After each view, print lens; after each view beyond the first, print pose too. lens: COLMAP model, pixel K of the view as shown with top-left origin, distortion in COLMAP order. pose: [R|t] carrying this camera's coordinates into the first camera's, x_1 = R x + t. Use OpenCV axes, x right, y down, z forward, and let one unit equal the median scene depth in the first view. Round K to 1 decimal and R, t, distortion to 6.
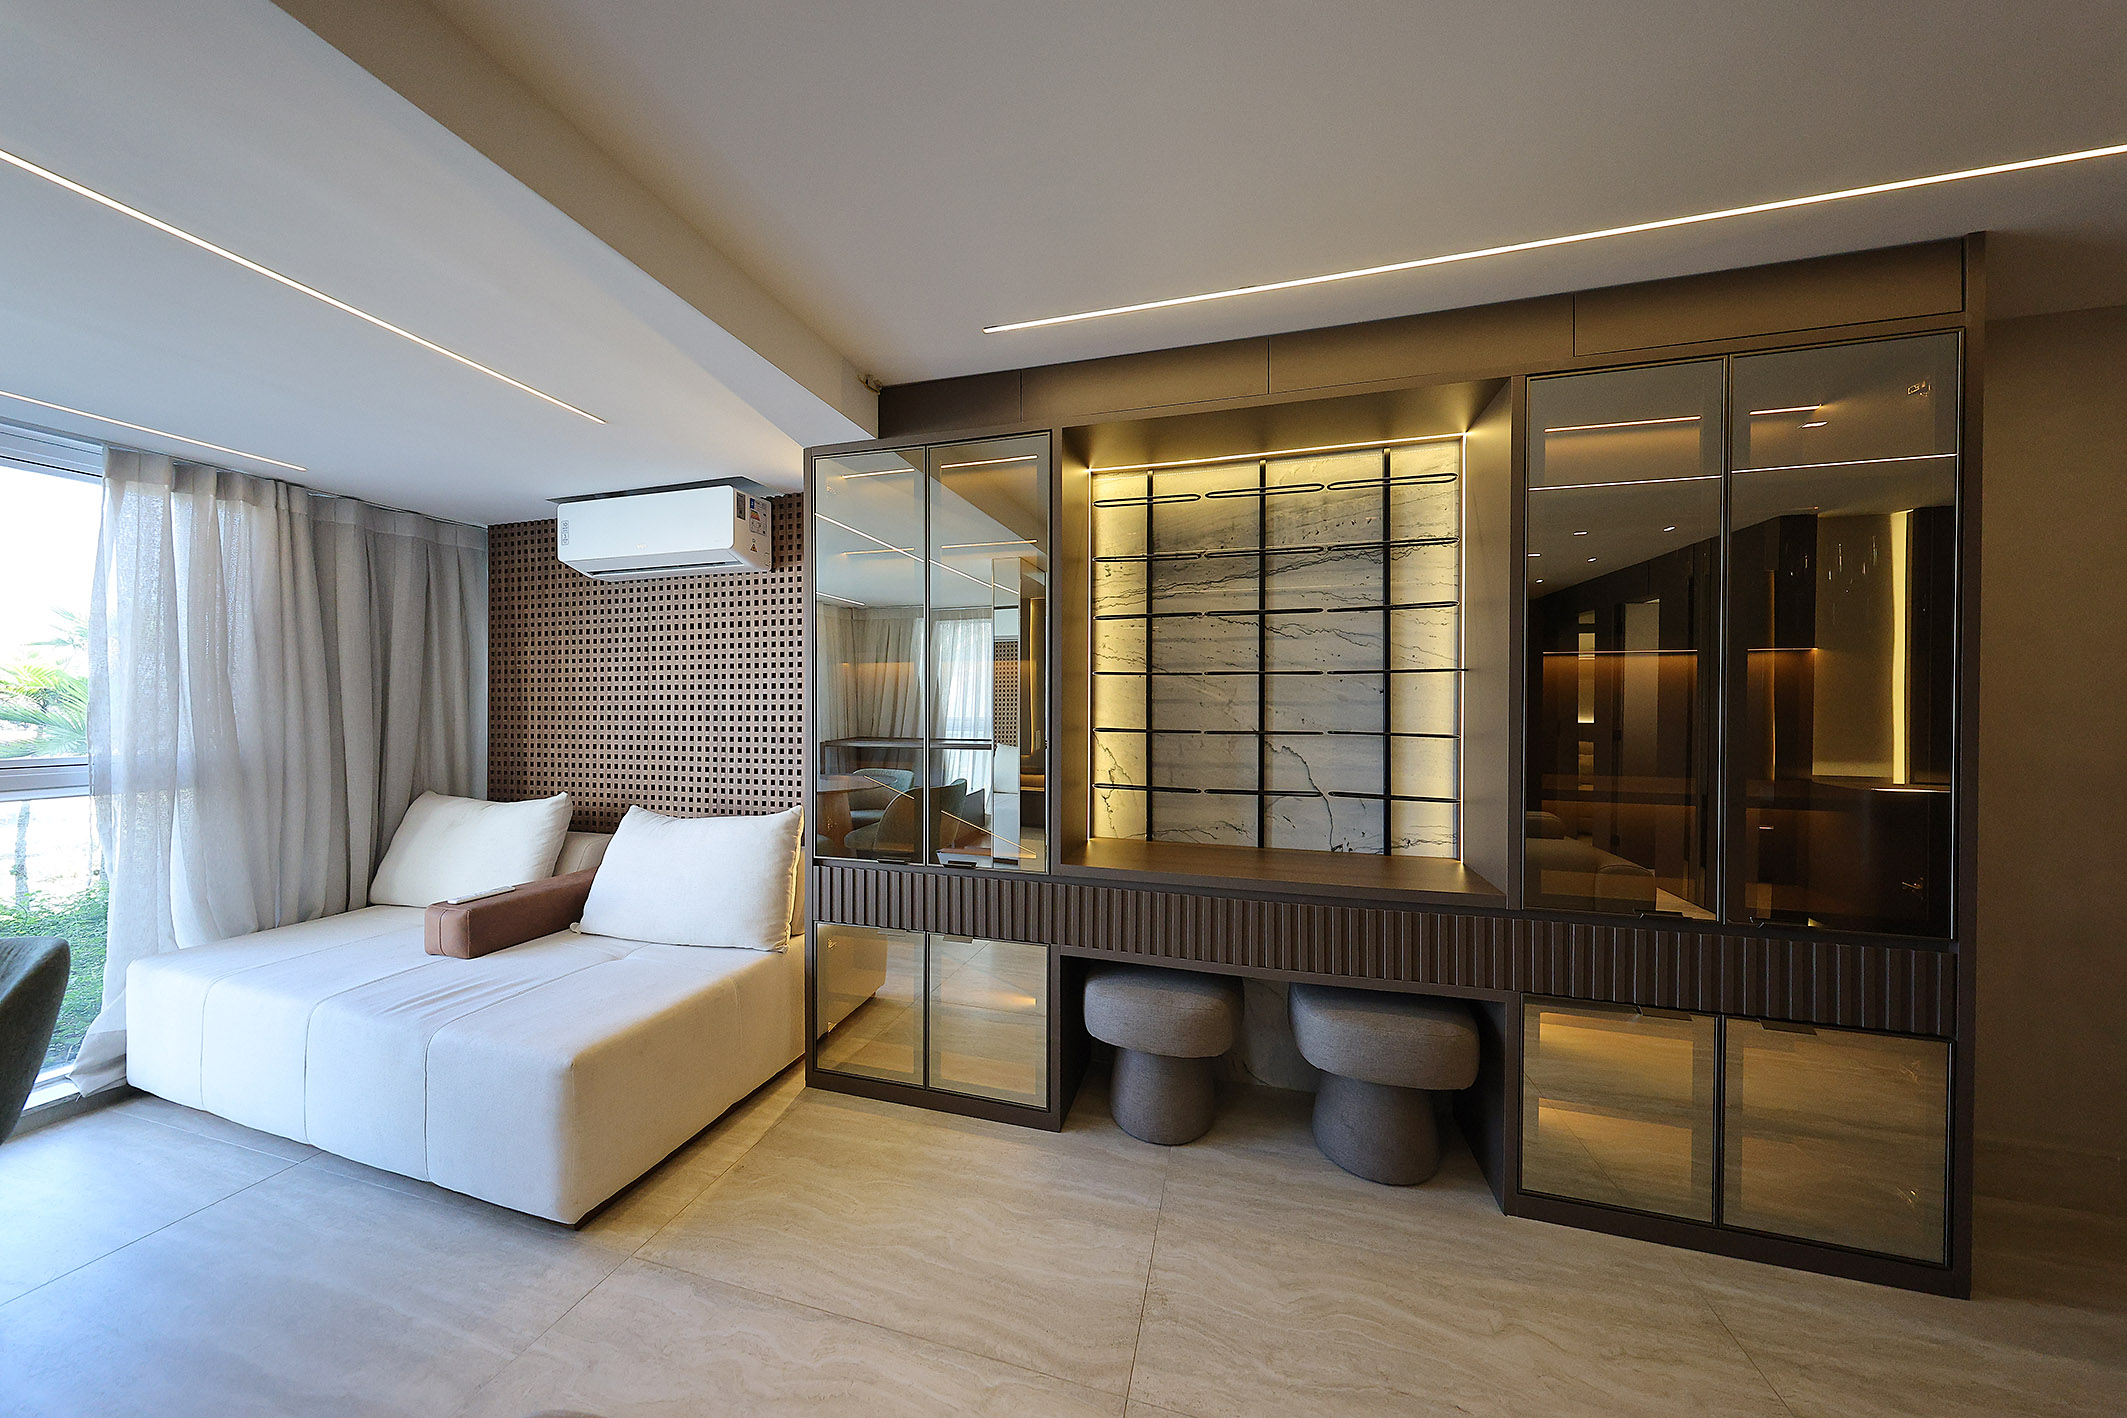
lens RADIAL K [[668.6, 0, 1068.3], [0, 668.6, 707.1], [0, 0, 1]] dist [-0.000221, 0.000000]
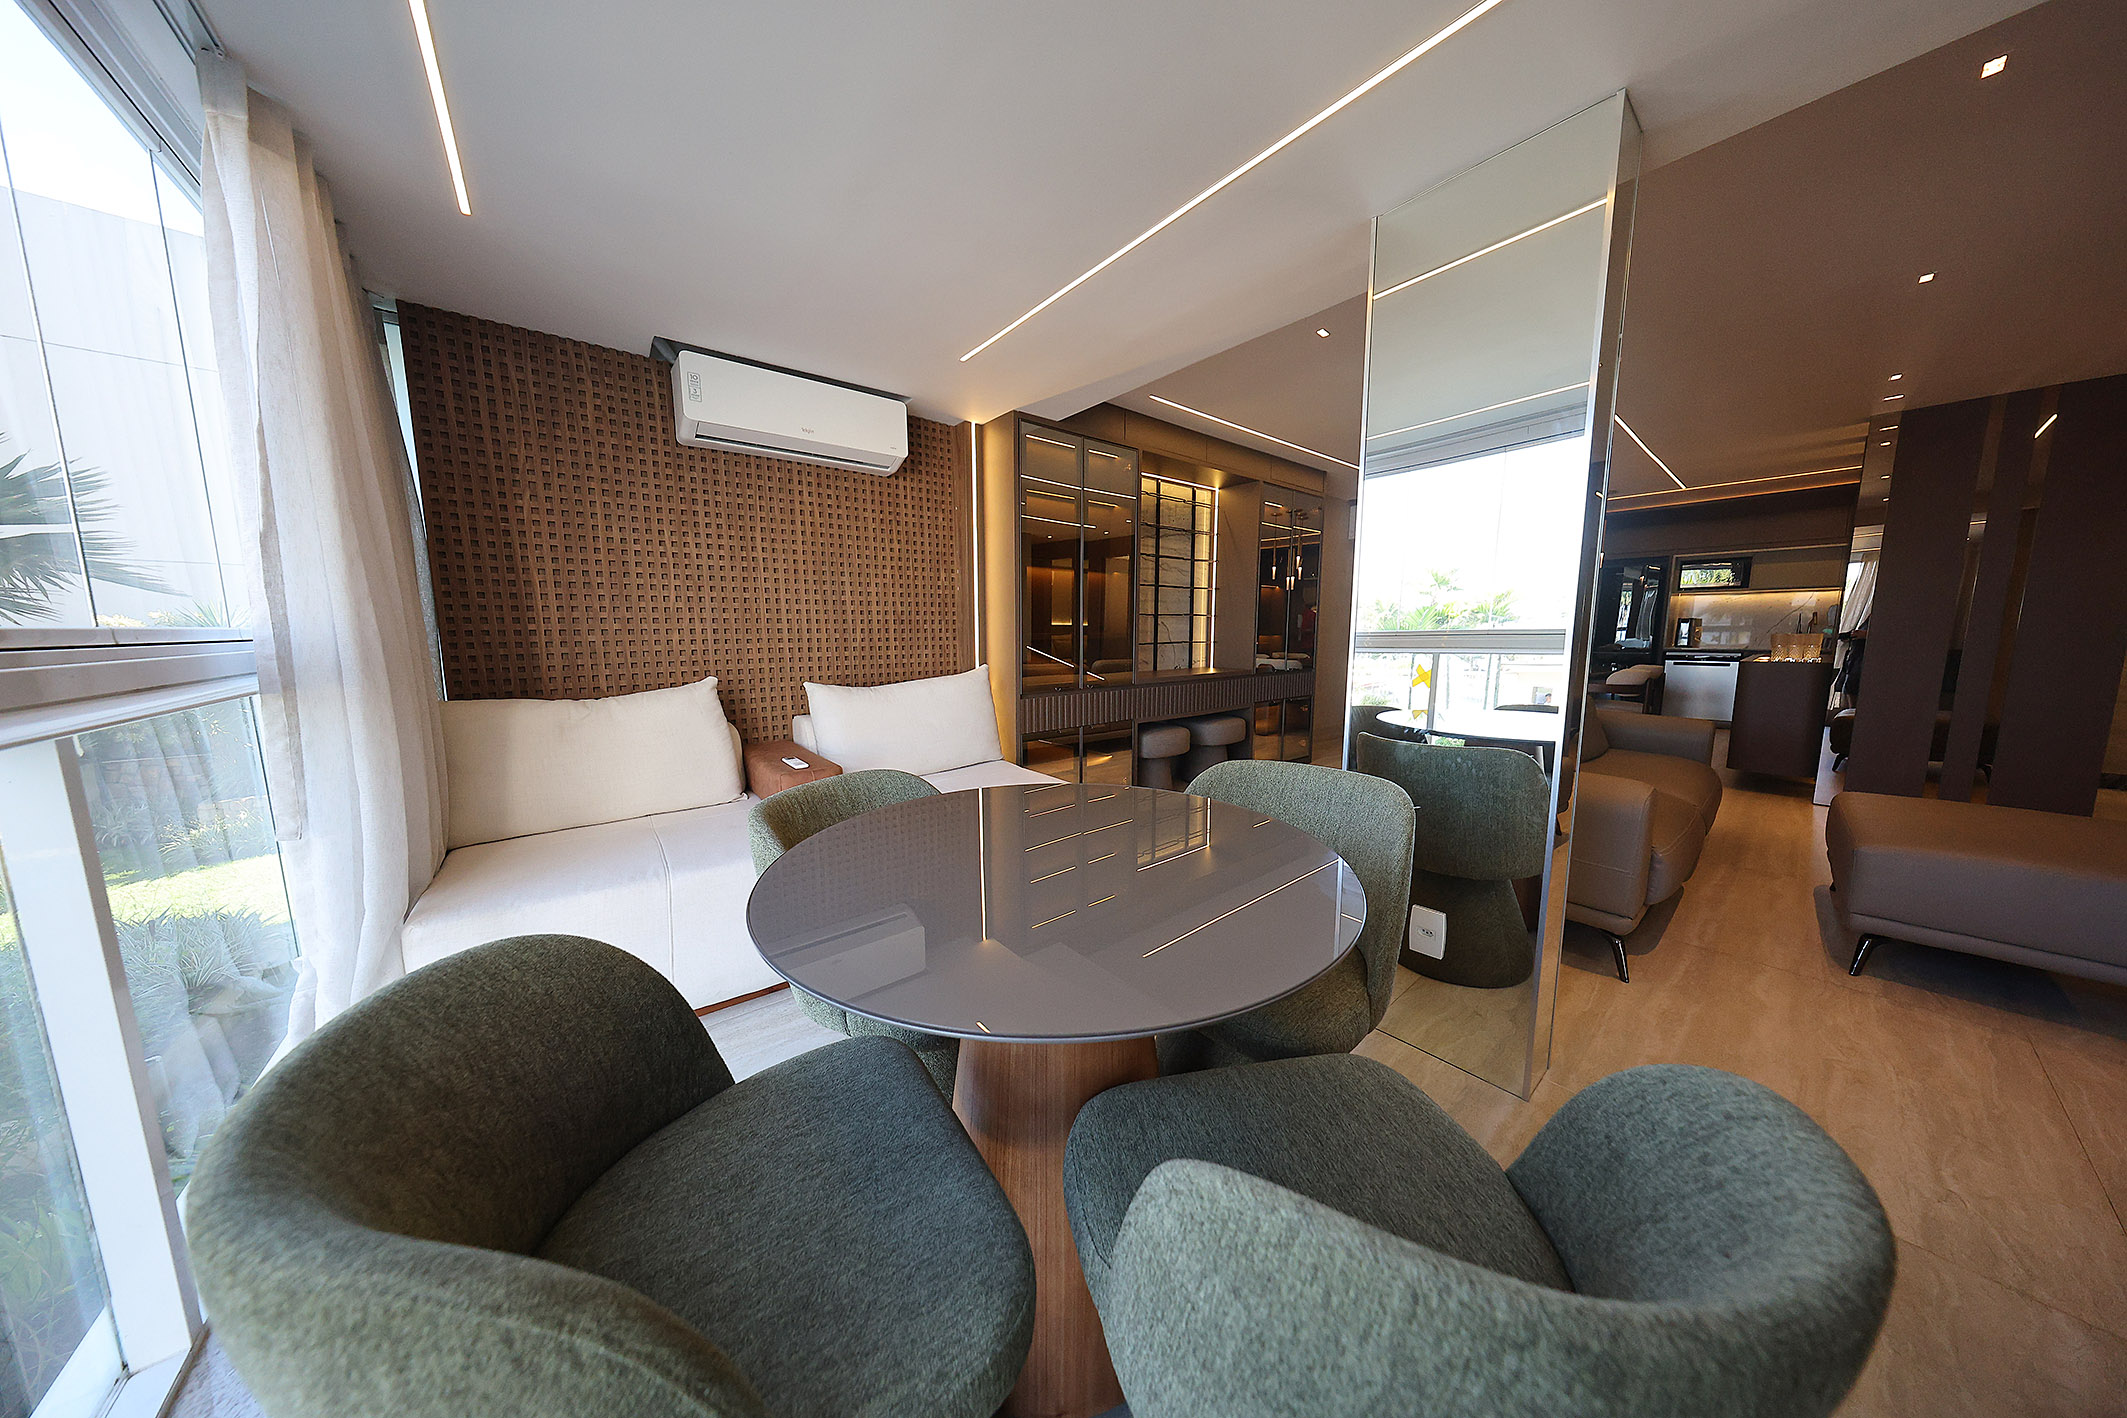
lens RADIAL K [[624.0, 0, 1060.4], [0, 624.0, 712.4], [0, 0, 1]] dist [-0.001858, -0.000050]
pose [[0.570404, -0.110620, 0.813881, -1.500425], [0.006430, 0.991460, 0.130249, 0.084025], [-0.821339, -0.069061, 0.566245, 0.120923]]
